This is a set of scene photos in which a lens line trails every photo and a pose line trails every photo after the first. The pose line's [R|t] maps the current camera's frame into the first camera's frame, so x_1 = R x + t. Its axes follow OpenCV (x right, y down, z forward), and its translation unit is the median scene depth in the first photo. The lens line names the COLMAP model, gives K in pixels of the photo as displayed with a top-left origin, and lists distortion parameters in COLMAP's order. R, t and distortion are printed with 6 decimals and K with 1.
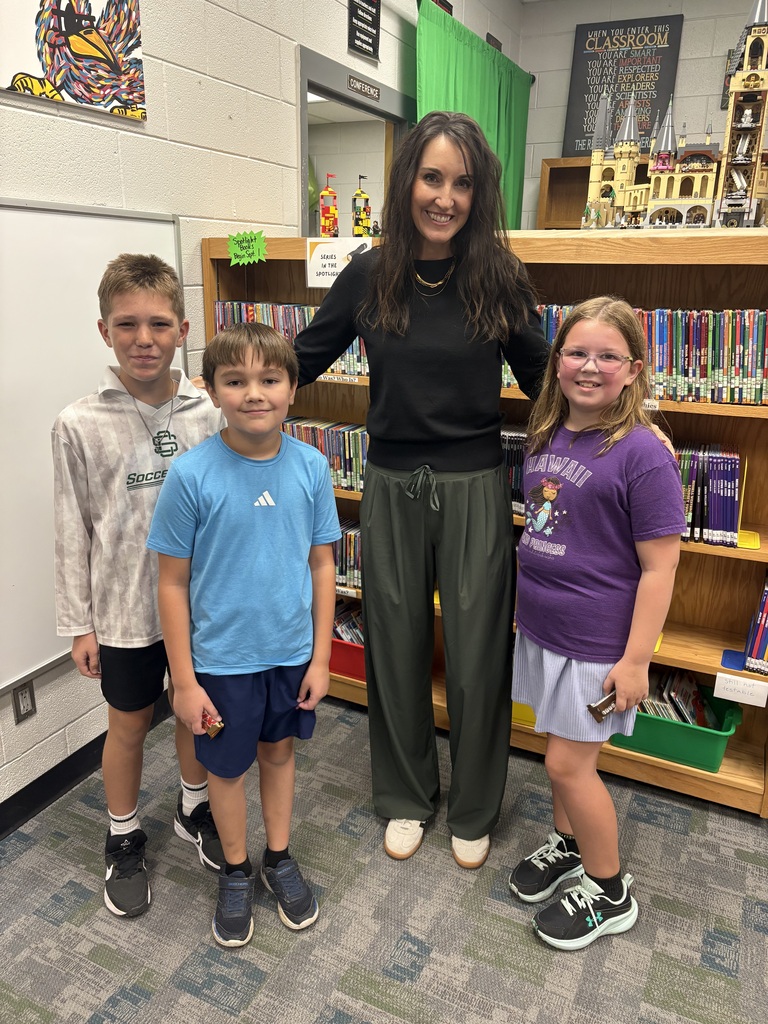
lens RADIAL K [[774.9, 0, 384.1], [0, 774.9, 507.4], [0, 0, 1]] dist [0.050367, -0.063245]
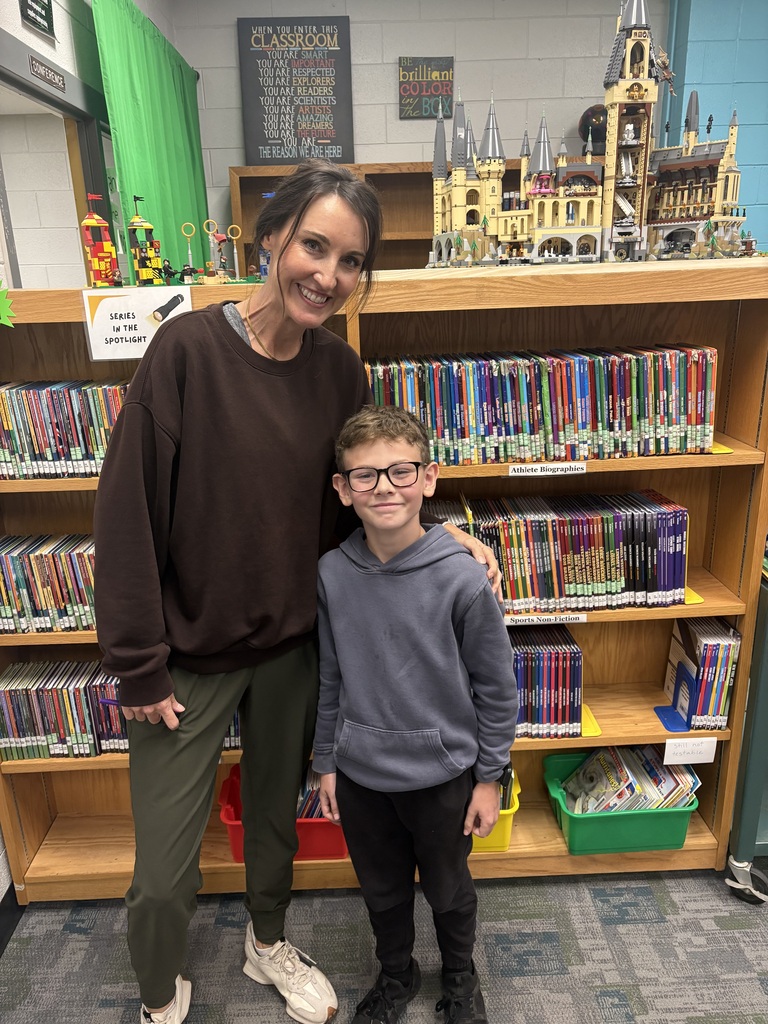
lens RADIAL K [[774.6, 0, 384.0], [0, 774.6, 512.0], [0, 0, 1]] dist [0.044291, -0.050614]
pose [[0.885397, -0.180752, 0.428254, -0.221952], [0.179123, 0.982820, 0.044487, -0.159767], [-0.428938, 0.037321, 0.902563, 0.322468]]
